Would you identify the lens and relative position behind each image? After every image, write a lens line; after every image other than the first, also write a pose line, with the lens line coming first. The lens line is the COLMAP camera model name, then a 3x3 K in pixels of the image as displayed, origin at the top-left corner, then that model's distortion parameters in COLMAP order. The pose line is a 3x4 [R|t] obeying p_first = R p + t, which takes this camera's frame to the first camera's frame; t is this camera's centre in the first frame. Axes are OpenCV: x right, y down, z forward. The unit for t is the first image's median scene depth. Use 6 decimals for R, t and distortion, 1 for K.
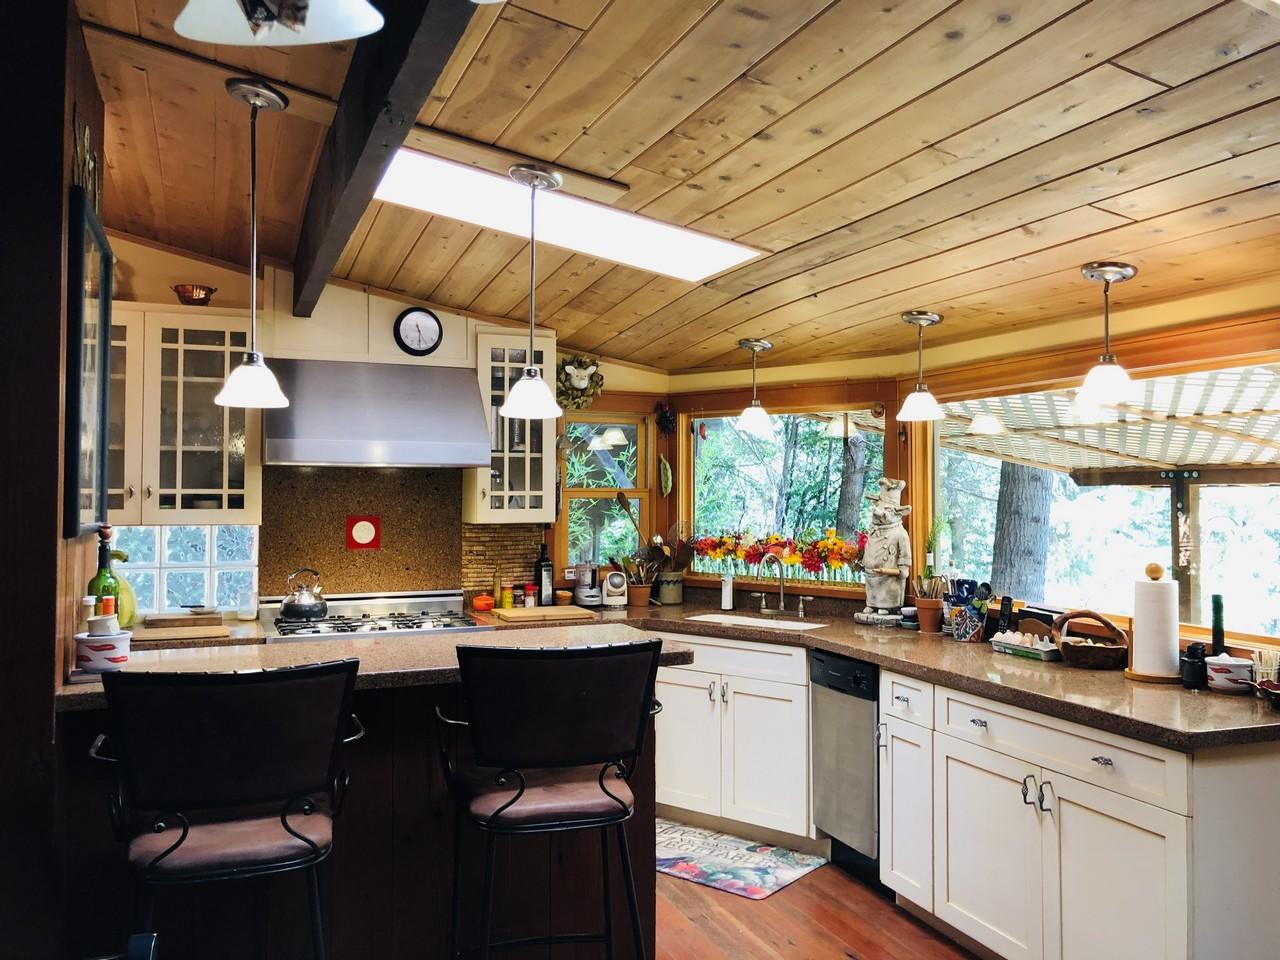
lens RADIAL K [[1056.3, 0, 633.0], [0, 1056.3, 479.7], [0, 0, 1]] dist [0.032635, -0.031379]
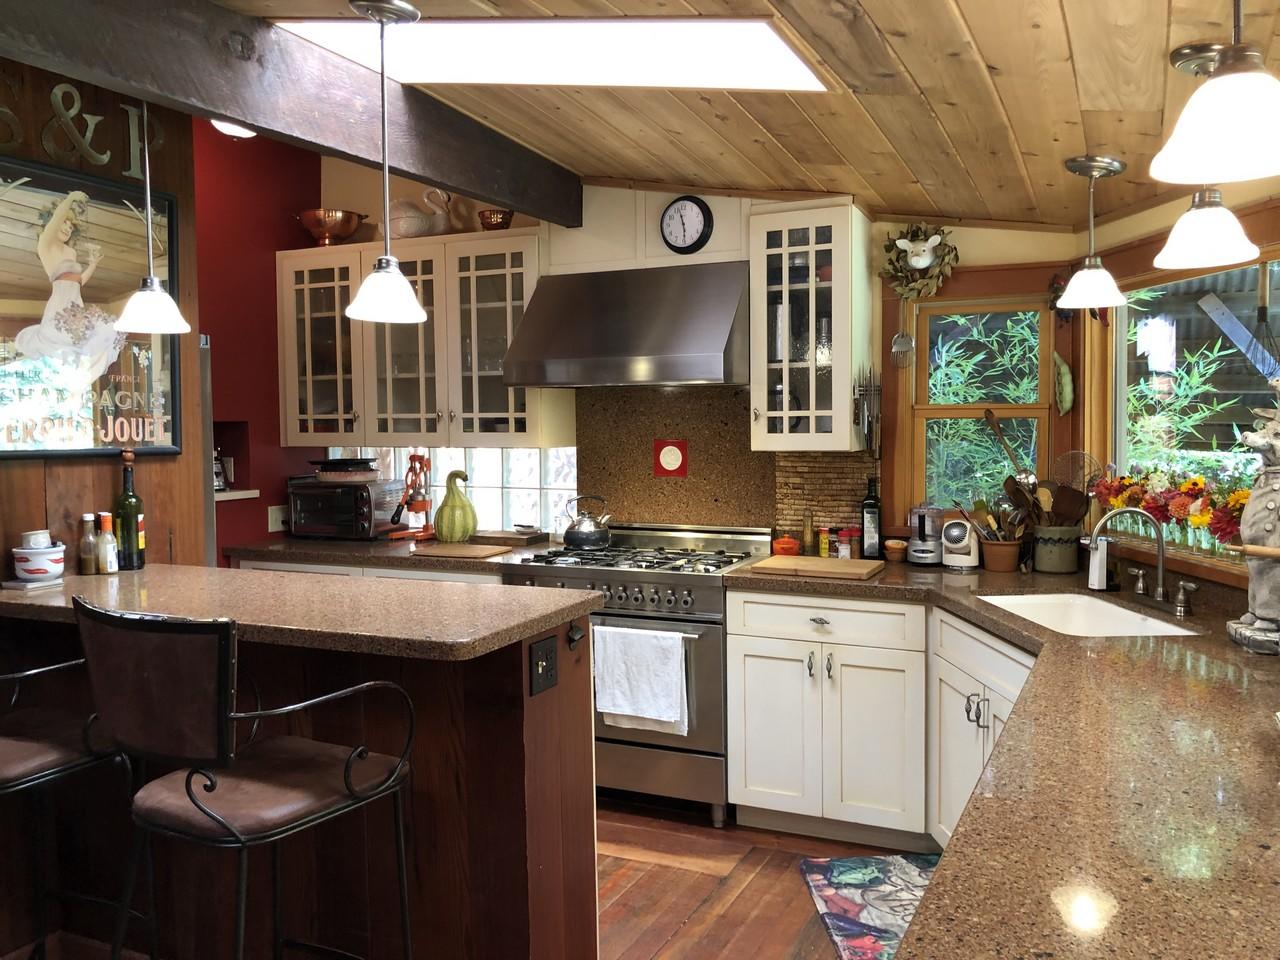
lens RADIAL K [[1056.3, 0, 635.2], [0, 1056.3, 479.7], [0, 0, 1]] dist [0.032635, -0.031379]
pose [[0.664917, 0.036442, -0.746028, 0.398689], [0.020606, 0.997534, 0.067093, 0.006880], [0.746633, -0.059984, 0.662526, 0.378846]]
